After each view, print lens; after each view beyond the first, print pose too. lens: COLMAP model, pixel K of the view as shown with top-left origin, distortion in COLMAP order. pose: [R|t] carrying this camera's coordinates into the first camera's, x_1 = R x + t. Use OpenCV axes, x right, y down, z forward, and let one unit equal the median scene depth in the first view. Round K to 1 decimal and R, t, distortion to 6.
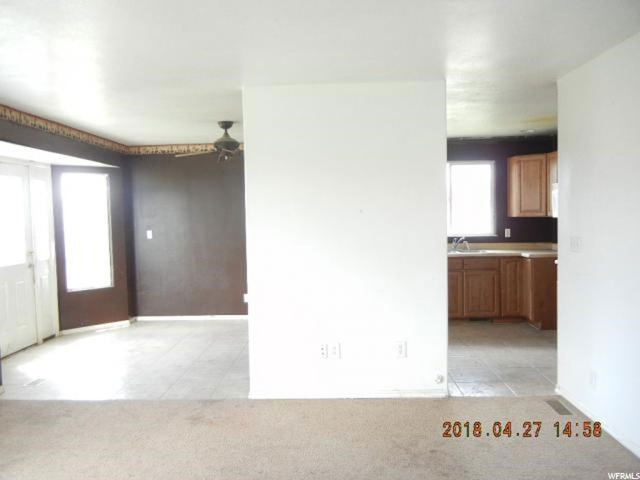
lens RADIAL K [[553.3, 0, 320.0], [0, 553.3, 240.0], [0, 0, 1]] dist [-0.001407, -0.000175]
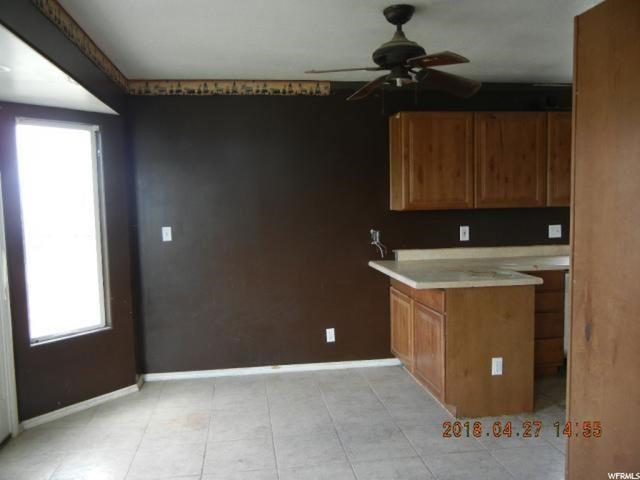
lens RADIAL K [[553.3, 0, 320.0], [0, 553.3, 240.0], [0, 0, 1]] dist [-0.001407, -0.000175]
pose [[0.984456, -0.012806, 0.175167, -0.259125], [0.009766, 0.999787, 0.018204, -0.012741], [-0.175362, -0.016210, 0.984370, 0.408322]]
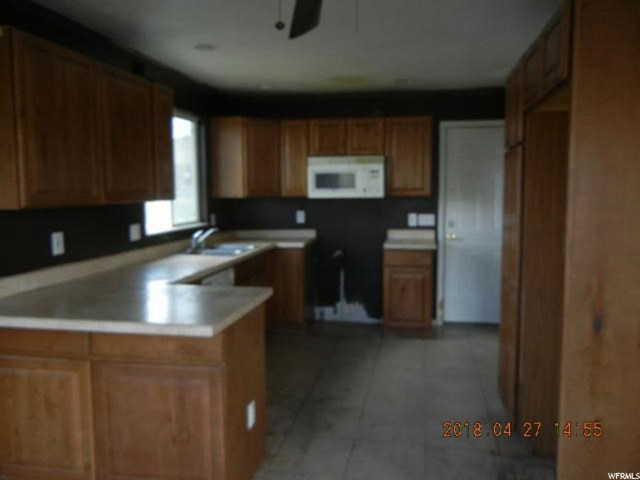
lens RADIAL K [[553.3, 0, 320.0], [0, 553.3, 240.0], [0, 0, 1]] dist [-0.001407, -0.000175]
pose [[0.154105, -0.073232, 0.985337, -0.366103], [0.053091, 0.996423, 0.065752, -0.026961], [-0.986627, 0.042180, 0.157442, 0.758082]]
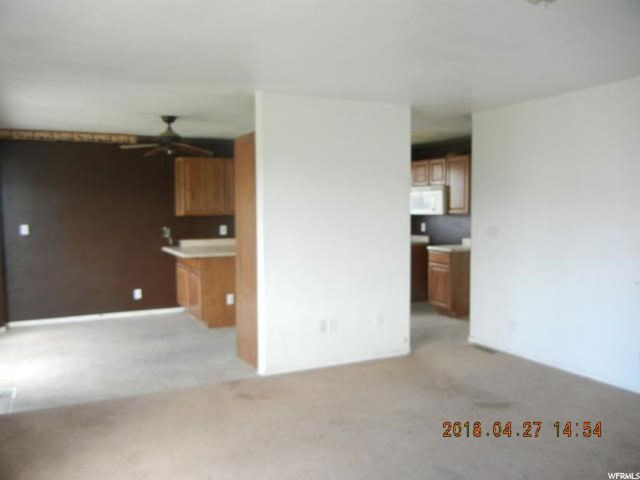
lens RADIAL K [[553.3, 0, 320.0], [0, 553.3, 240.0], [0, 0, 1]] dist [-0.001407, -0.000175]
pose [[0.879244, -0.016133, 0.476098, -0.323831], [0.012317, 0.999862, 0.011135, 0.003050], [-0.476212, -0.003926, 0.879322, -0.014651]]
